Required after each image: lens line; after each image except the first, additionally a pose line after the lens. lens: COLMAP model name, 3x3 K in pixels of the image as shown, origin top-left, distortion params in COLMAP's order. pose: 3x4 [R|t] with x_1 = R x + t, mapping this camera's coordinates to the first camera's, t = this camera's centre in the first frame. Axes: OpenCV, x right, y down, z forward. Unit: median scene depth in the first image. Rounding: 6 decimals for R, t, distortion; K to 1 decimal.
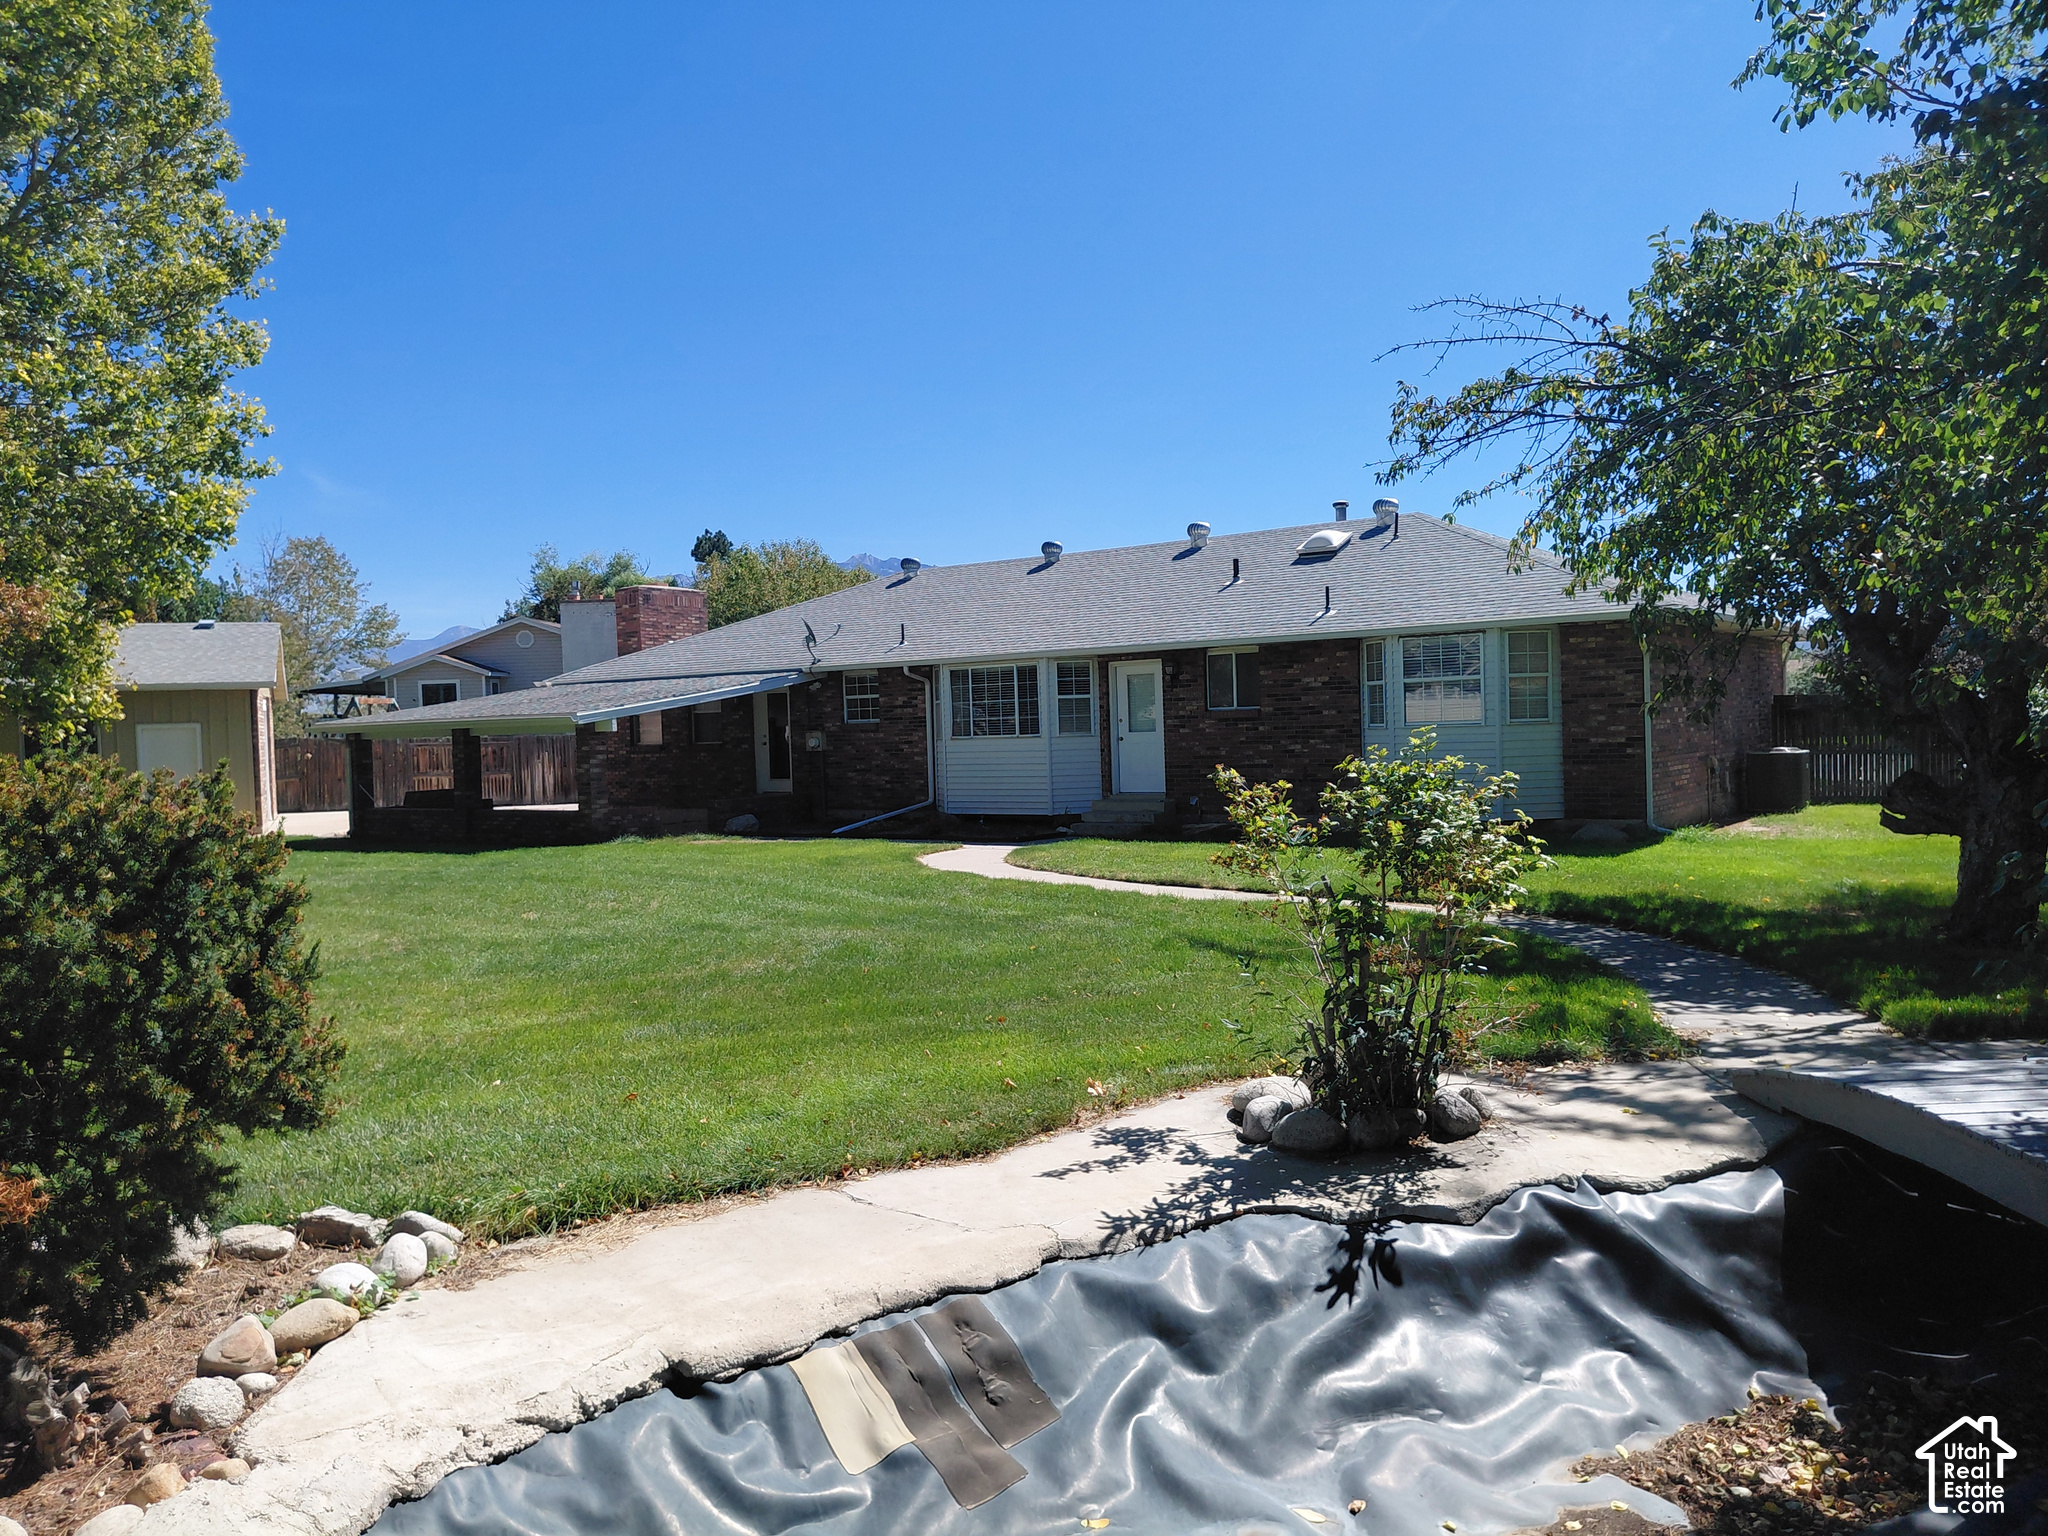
lens RADIAL K [[1533.7, 0, 1025.6], [0, 1533.7, 768.5], [0, 0, 1]] dist [0.033844, -0.006879]
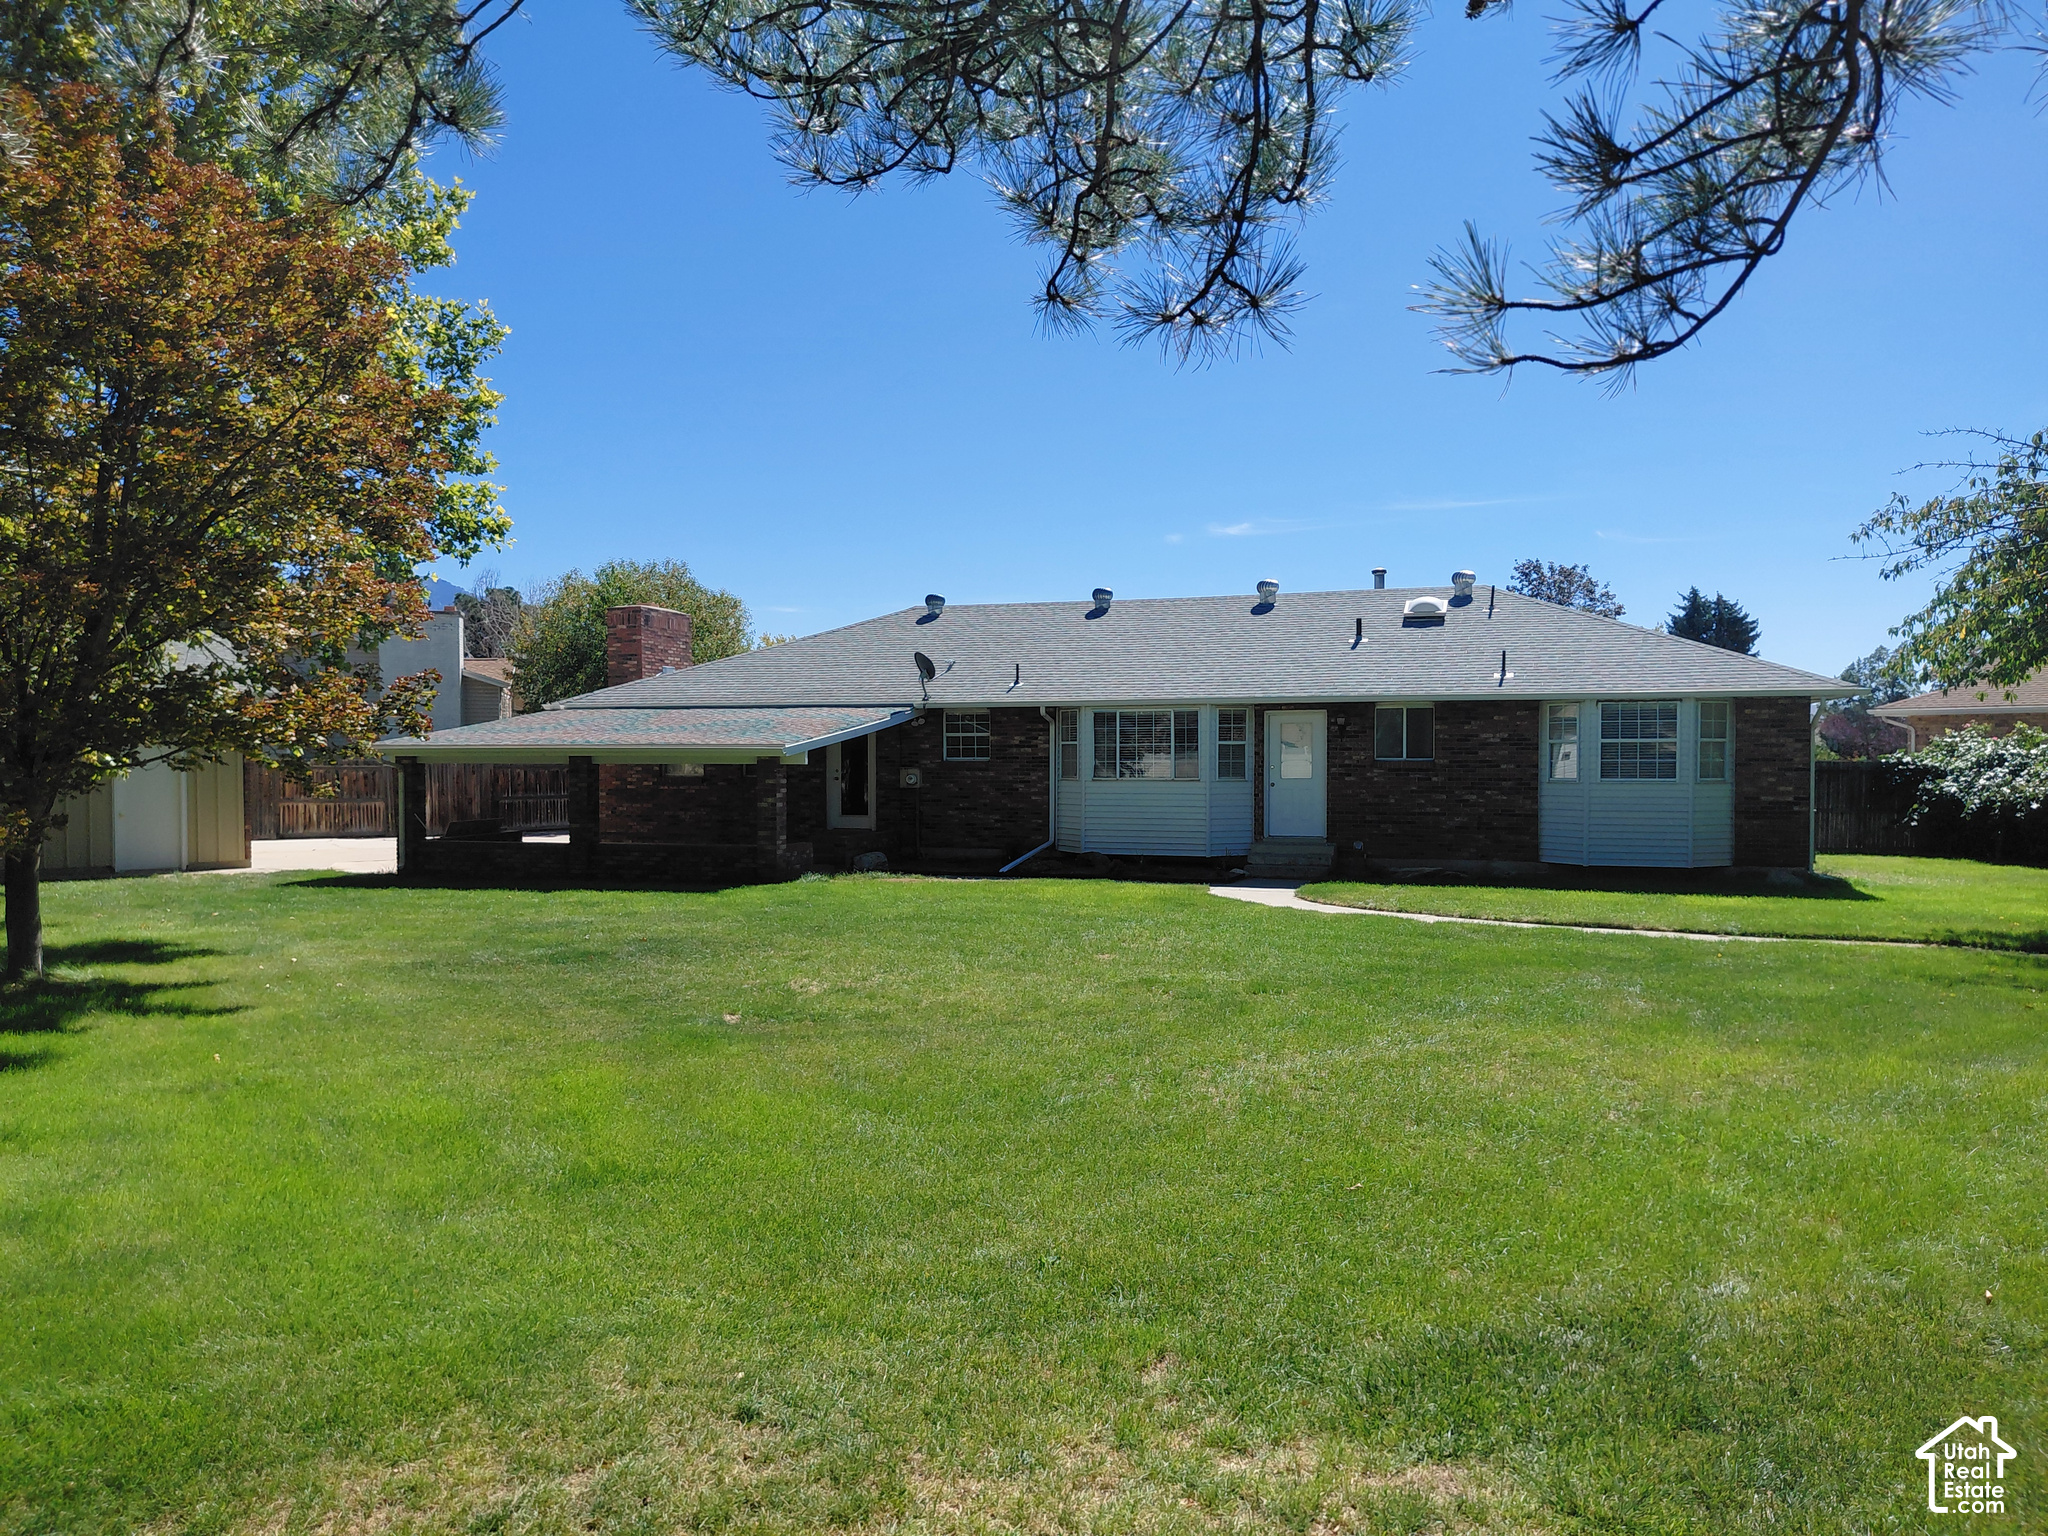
lens RADIAL K [[1533.7, 0, 1027.7], [0, 1533.7, 764.3], [0, 0, 1]] dist [0.033844, -0.006879]
pose [[0.956370, 0.027817, 0.290831, -0.397794], [-0.020311, 0.999379, -0.028797, 0.000443], [-0.291452, 0.021633, 0.956341, 0.044162]]
